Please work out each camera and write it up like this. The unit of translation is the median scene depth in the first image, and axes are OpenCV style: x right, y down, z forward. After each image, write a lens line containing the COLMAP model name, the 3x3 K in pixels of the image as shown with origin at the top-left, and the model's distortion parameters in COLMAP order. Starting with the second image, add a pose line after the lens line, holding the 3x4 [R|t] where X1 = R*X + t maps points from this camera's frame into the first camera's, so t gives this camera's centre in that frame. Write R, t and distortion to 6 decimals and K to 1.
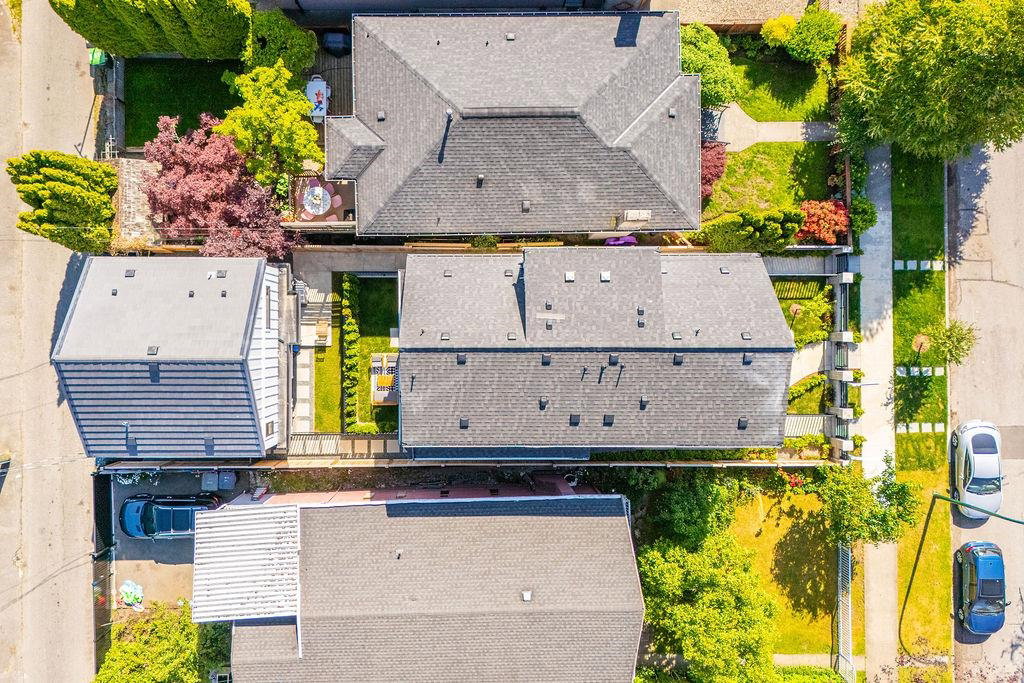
lens RADIAL K [[814.0, 0, 504.3], [0, 814.0, 342.0], [0, 0, 1]] dist [0.030490, -0.012460]
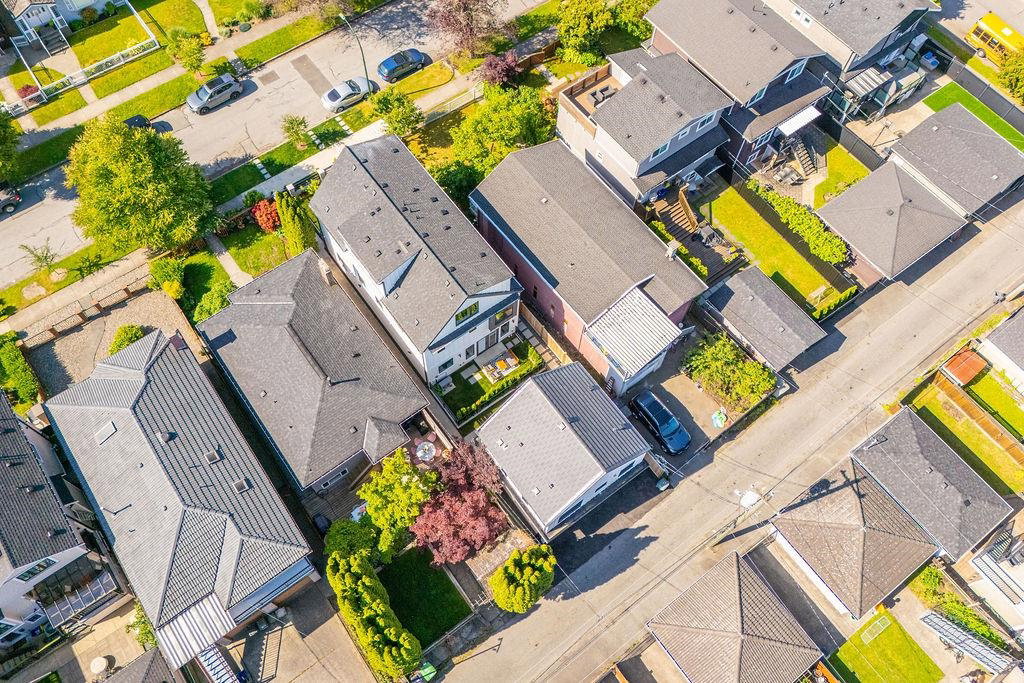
lens RADIAL K [[814.0, 0, 504.3], [0, 814.0, 342.0], [0, 0, 1]] dist [0.030490, -0.012460]
pose [[-0.589714, -0.727653, 0.350370, -0.654933], [0.807148, -0.516313, 0.286240, -0.362565], [-0.027383, 0.451600, 0.891800, -0.370107]]
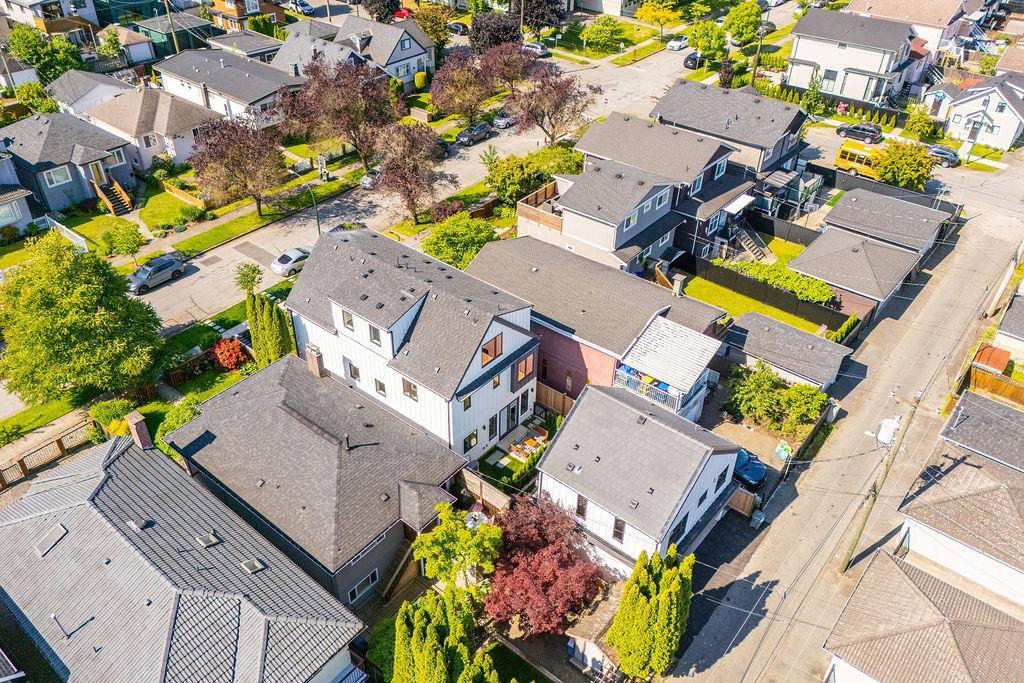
lens RADIAL K [[796.6, 0, 512.0], [0, 796.6, 341.5], [0, 0, 1]] dist [0.033952, -0.003919]
pose [[-0.767571, -0.392746, 0.506543, -0.715793], [0.640813, -0.453030, 0.619776, -0.702225], [-0.013935, 0.800322, 0.599409, 0.121320]]
